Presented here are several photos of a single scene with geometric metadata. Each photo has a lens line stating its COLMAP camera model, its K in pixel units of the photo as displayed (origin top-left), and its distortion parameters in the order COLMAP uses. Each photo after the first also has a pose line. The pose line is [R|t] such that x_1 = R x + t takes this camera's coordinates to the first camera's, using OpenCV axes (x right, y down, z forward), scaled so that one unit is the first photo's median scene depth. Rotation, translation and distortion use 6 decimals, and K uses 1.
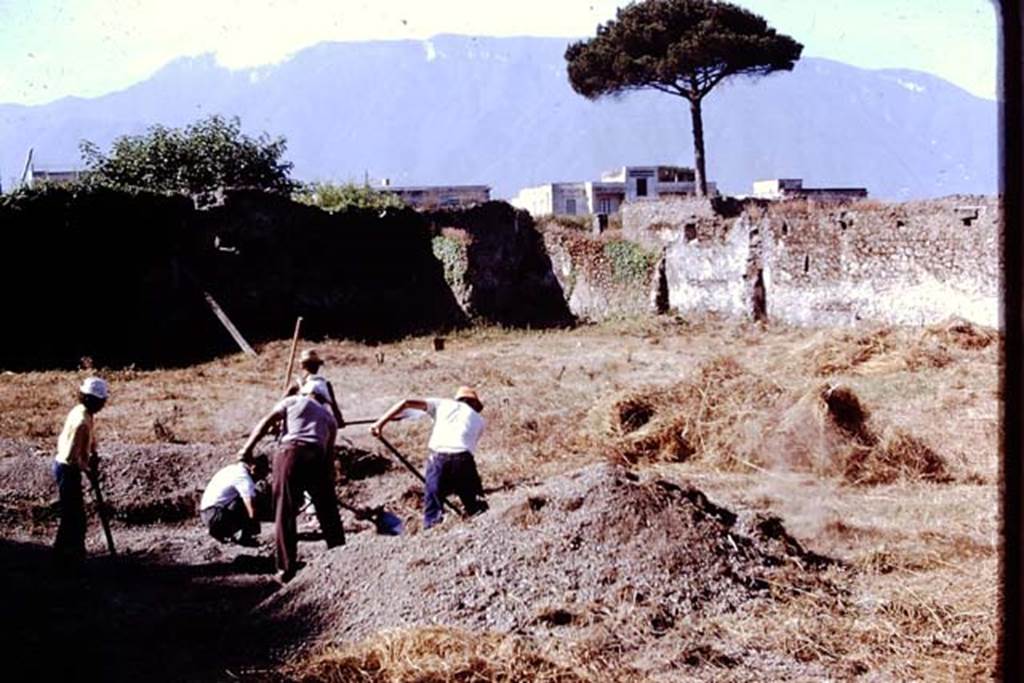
lens RADIAL K [[1701.7, 0, 512.0], [0, 1701.7, 341.5], [0, 0, 1]] dist [-0.290093, 0.002562]
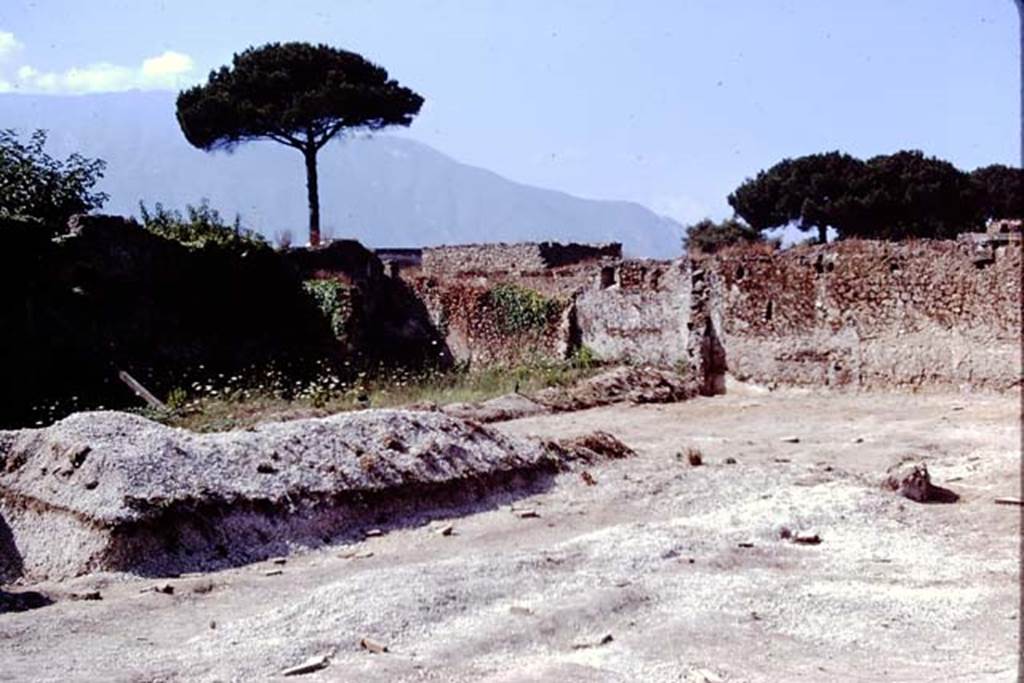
lens RADIAL K [[1689.0, 0, 624.2], [0, 1689.0, 314.1], [0, 0, 1]] dist [-0.301871, 0.147738]
pose [[0.931233, 0.006942, 0.364357, -0.233160], [0.012777, 0.998582, -0.051683, 0.002333], [-0.364199, 0.052784, 0.929824, 0.173608]]
